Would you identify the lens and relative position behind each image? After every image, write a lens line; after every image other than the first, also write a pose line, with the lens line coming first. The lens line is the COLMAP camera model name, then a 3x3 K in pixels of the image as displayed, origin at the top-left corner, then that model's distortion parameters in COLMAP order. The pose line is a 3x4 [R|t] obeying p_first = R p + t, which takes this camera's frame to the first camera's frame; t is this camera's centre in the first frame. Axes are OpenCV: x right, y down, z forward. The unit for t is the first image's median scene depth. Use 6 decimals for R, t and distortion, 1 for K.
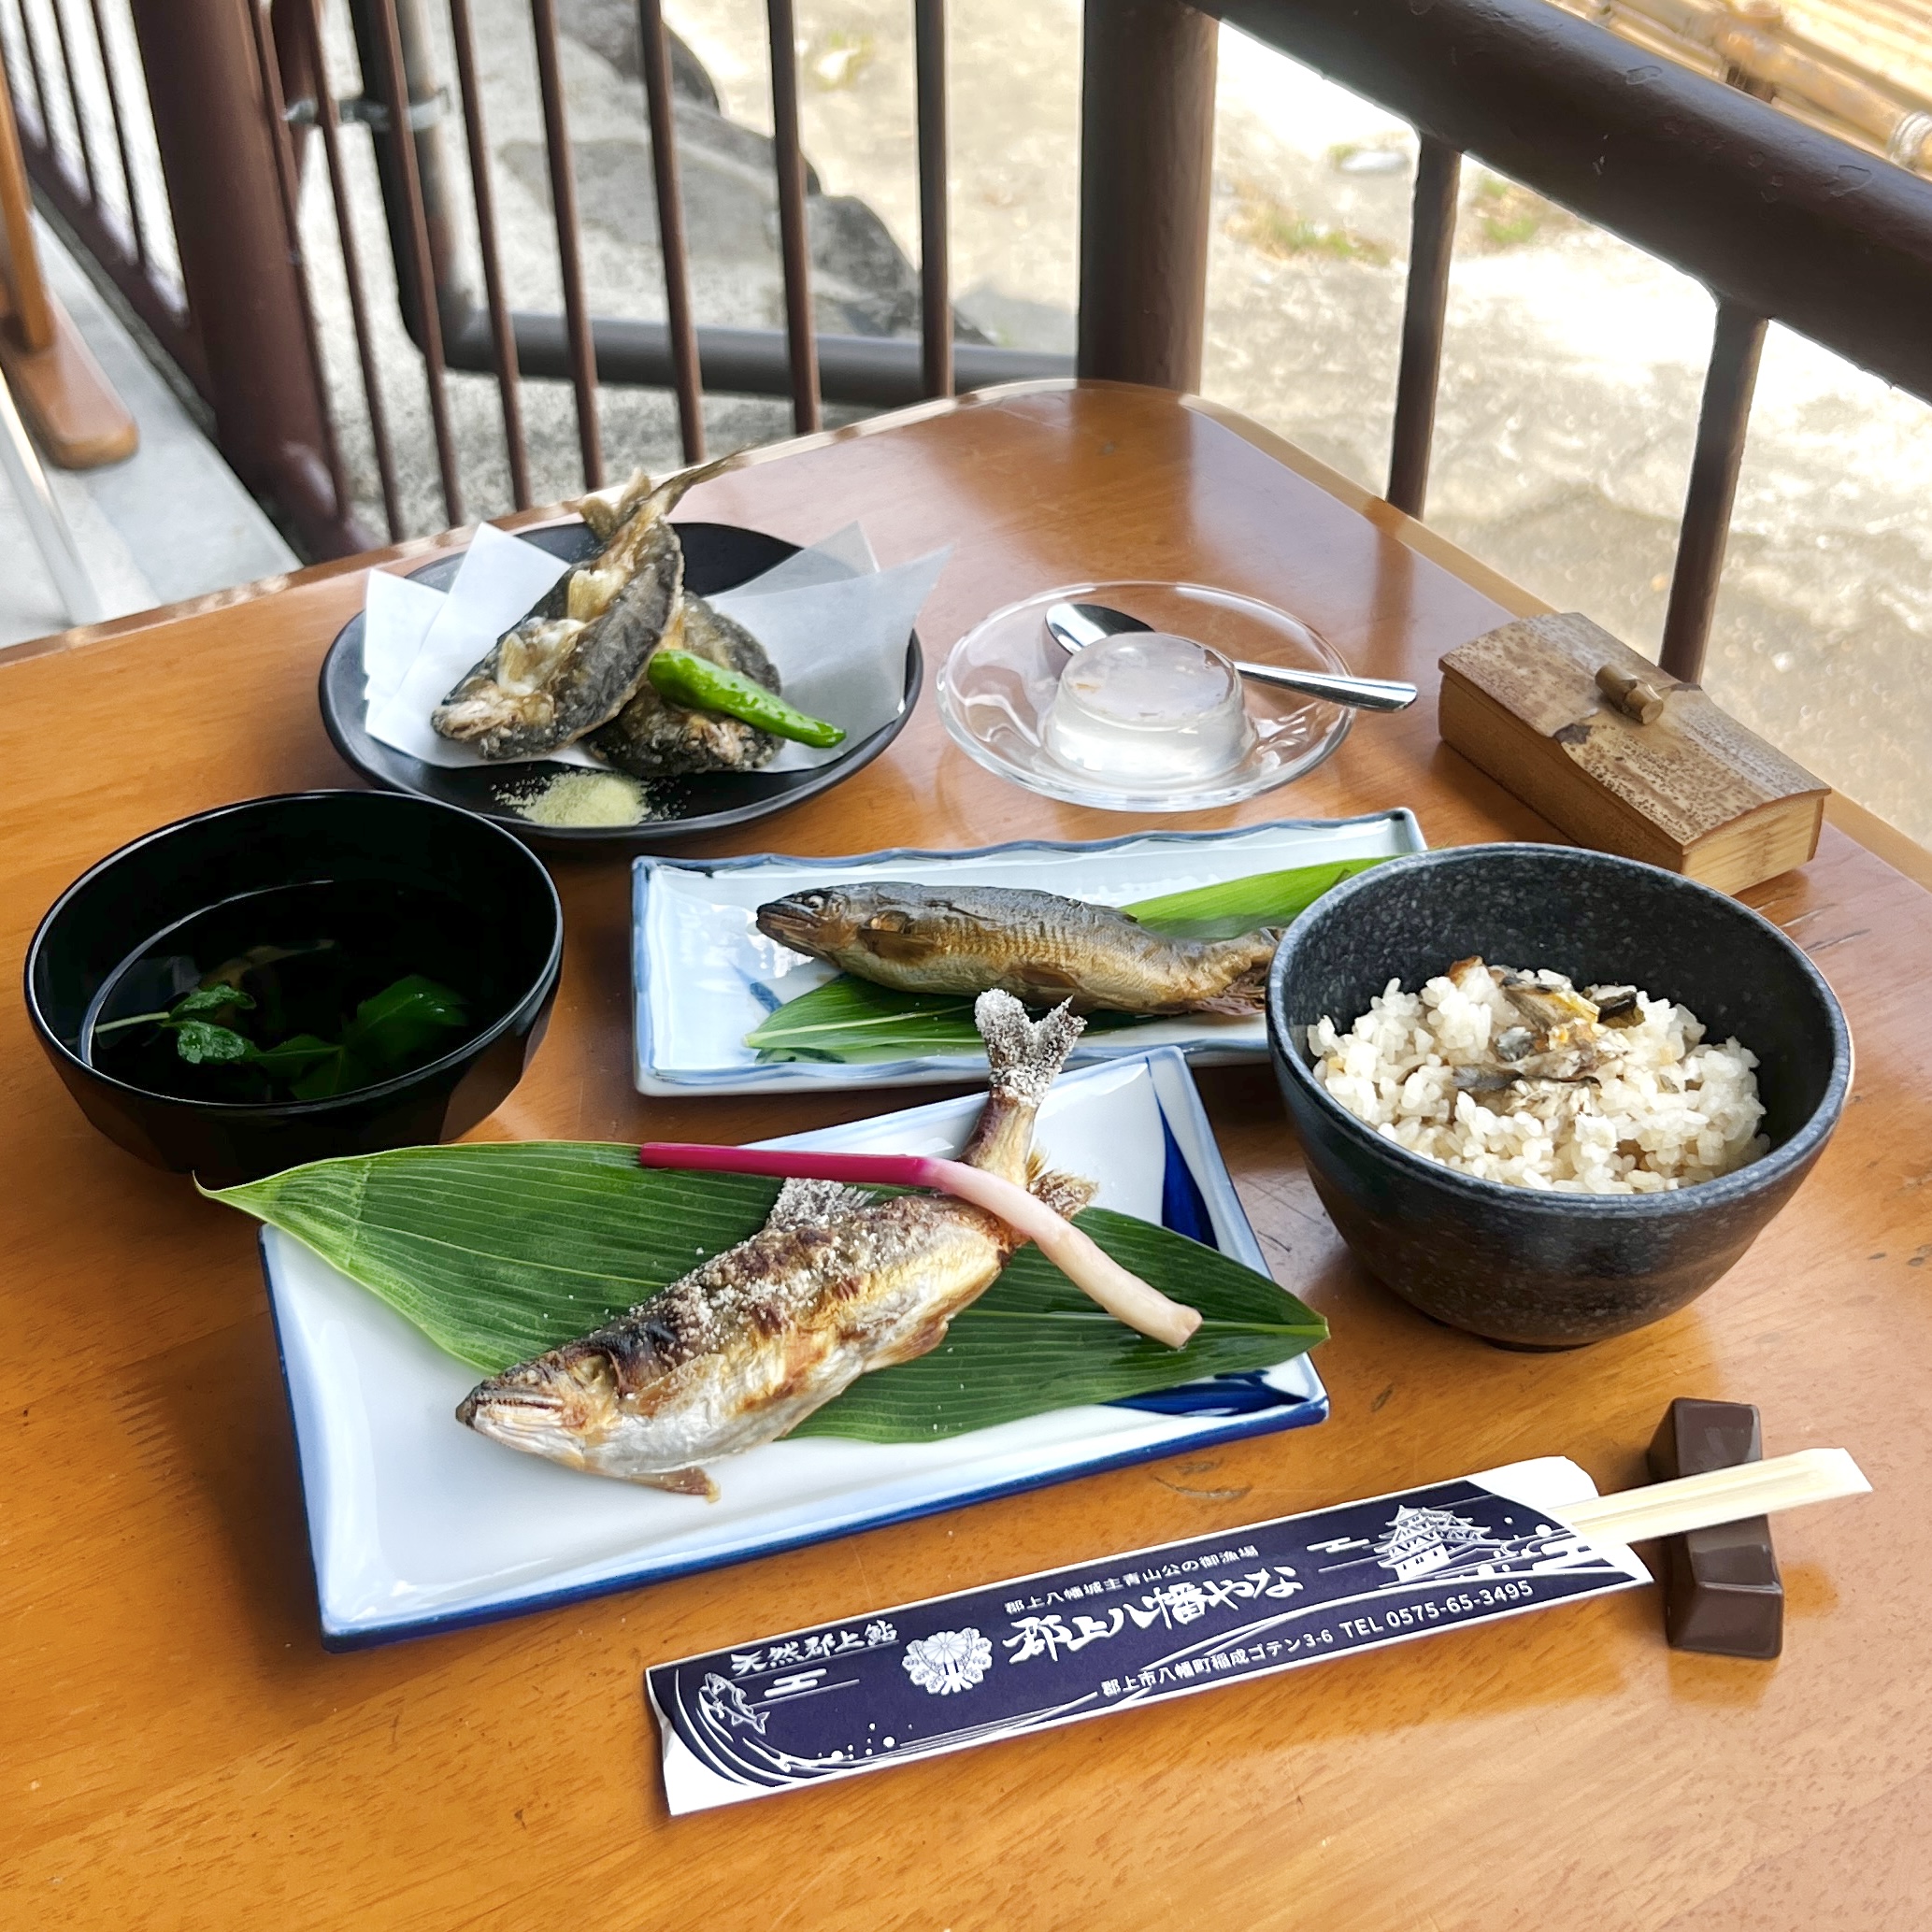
lens RADIAL K [[1914.5, 0, 962.4], [0, 1914.5, 963.8], [0, 0, 1]] dist [-0.006614, 0.000000]
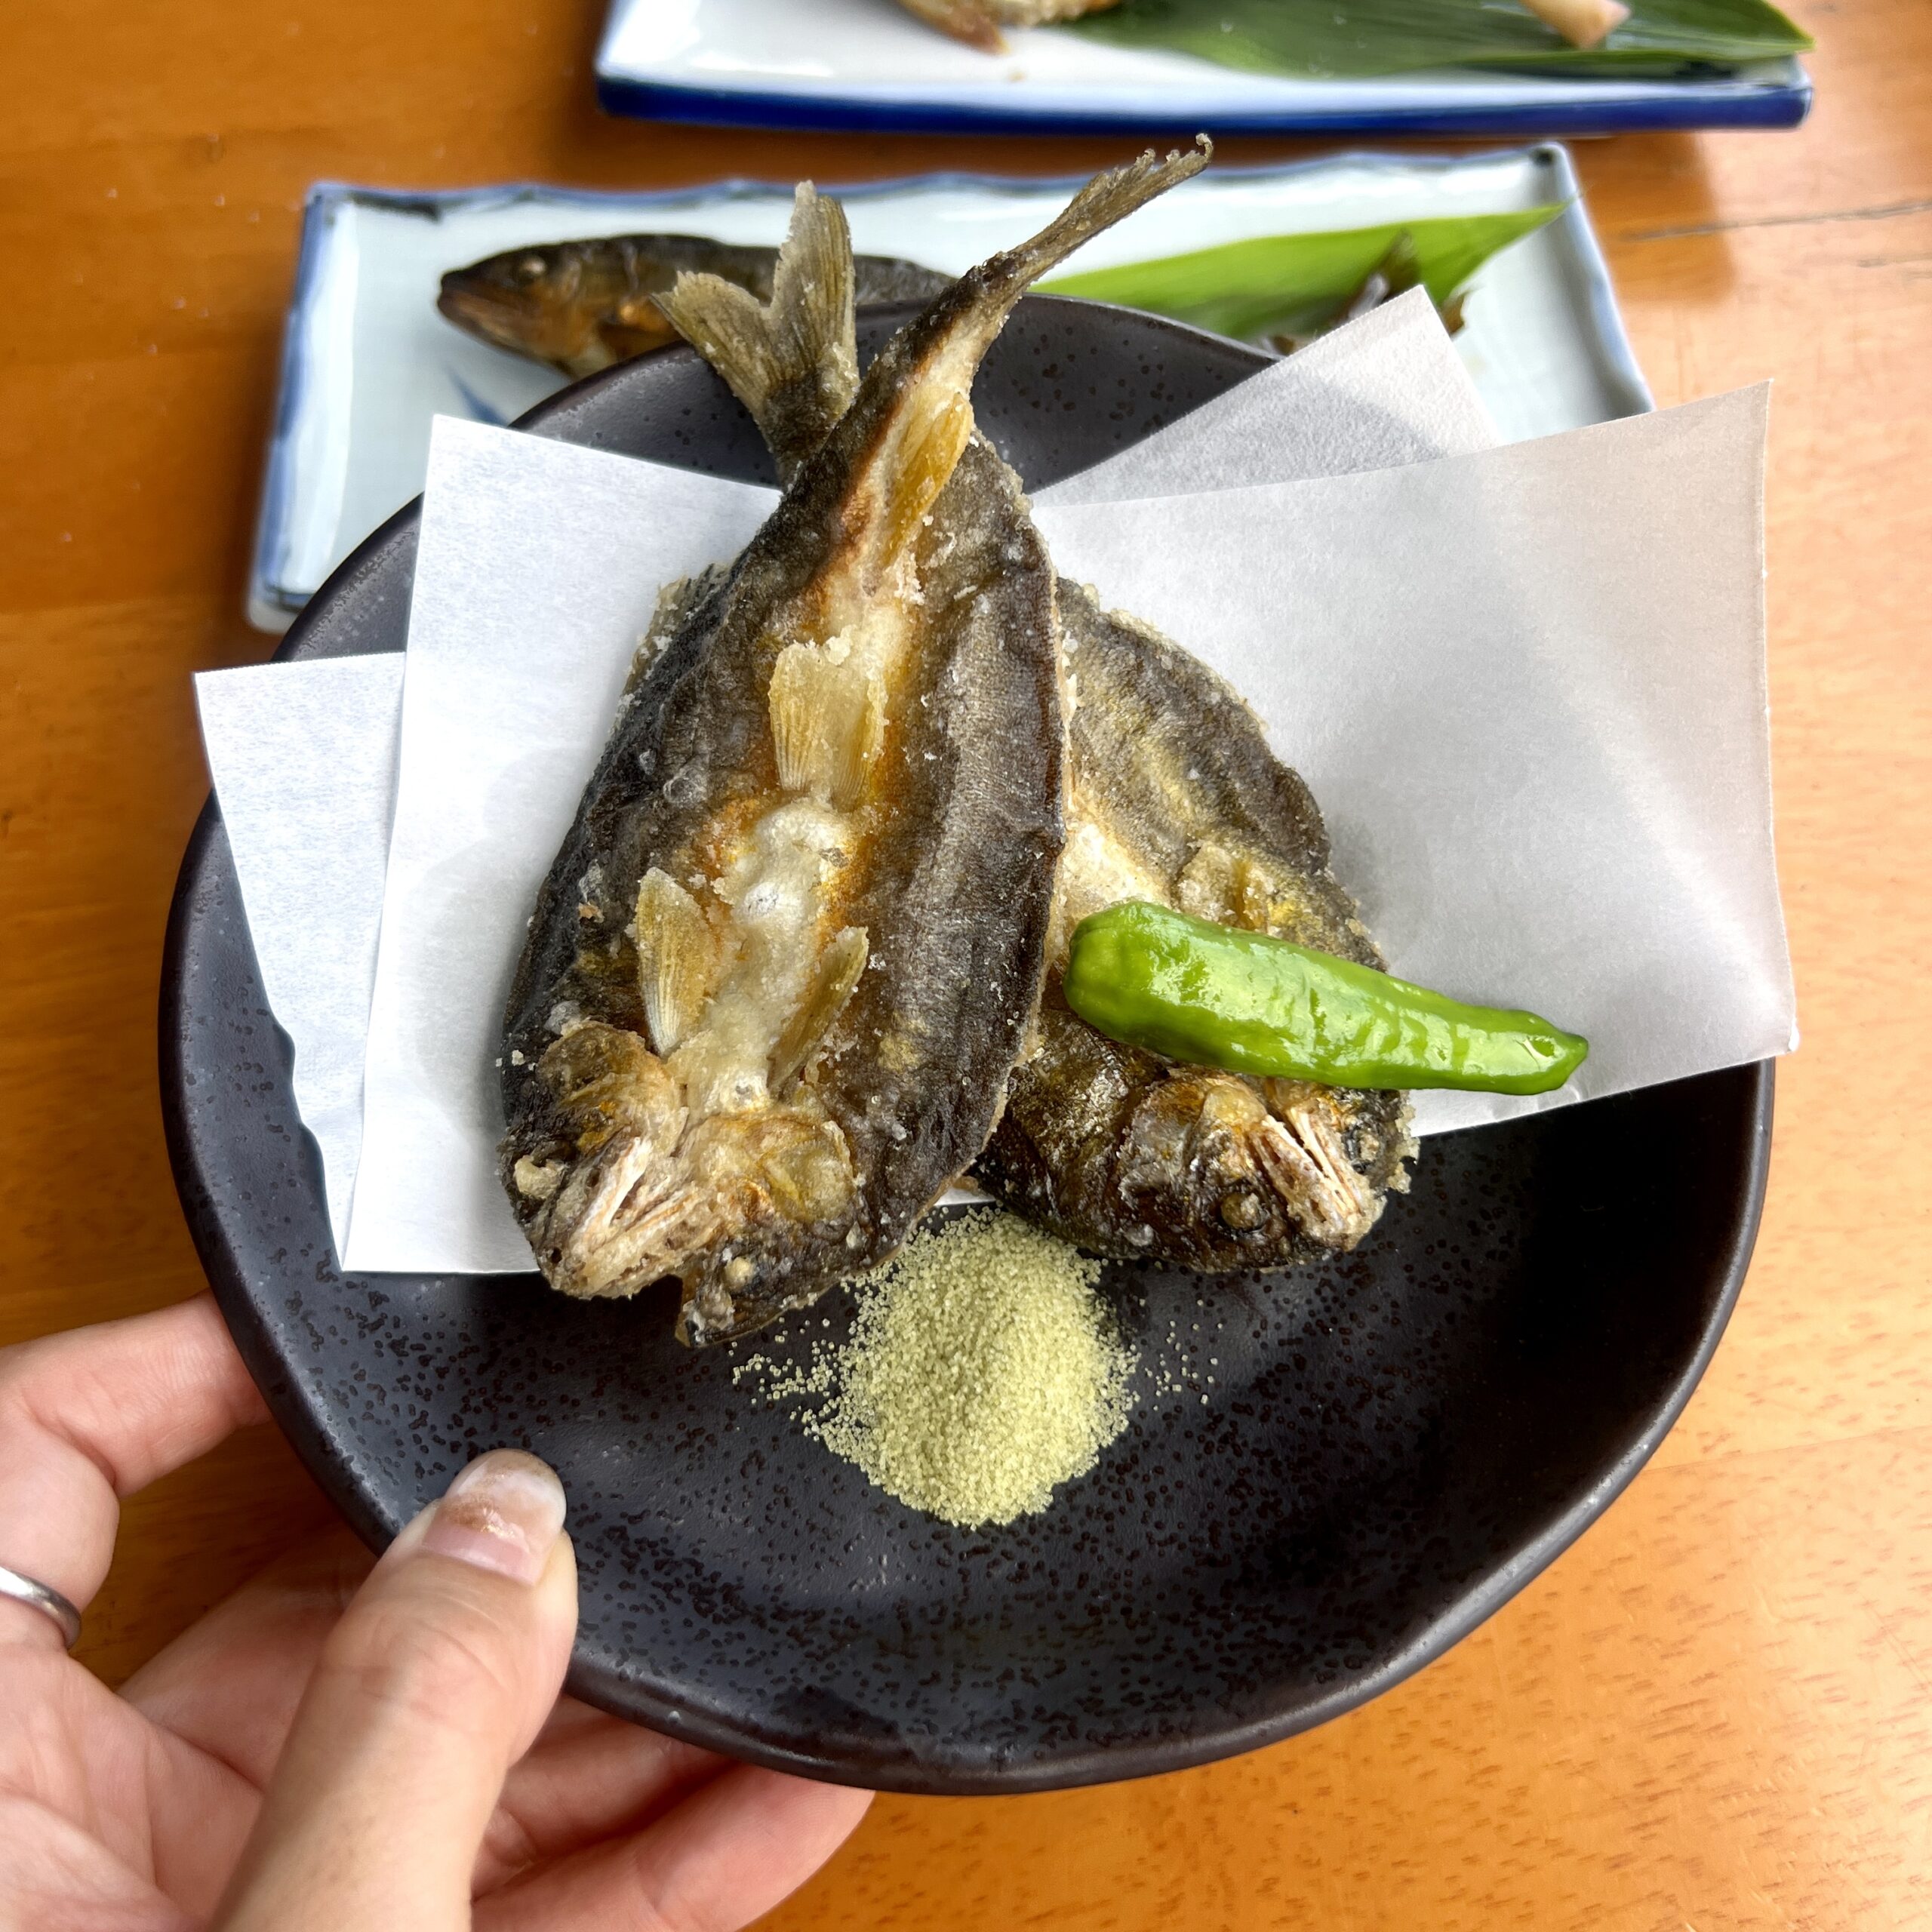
lens RADIAL K [[1914.5, 0, 968.1], [0, 1914.5, 966.8], [0, 0, 1]] dist [-0.006614, 0.000000]
pose [[0.989543, -0.141081, 0.030017, -0.190234], [0.115863, 0.901421, 0.417153, -0.304985], [-0.085910, -0.409313, 0.908341, 0.658480]]
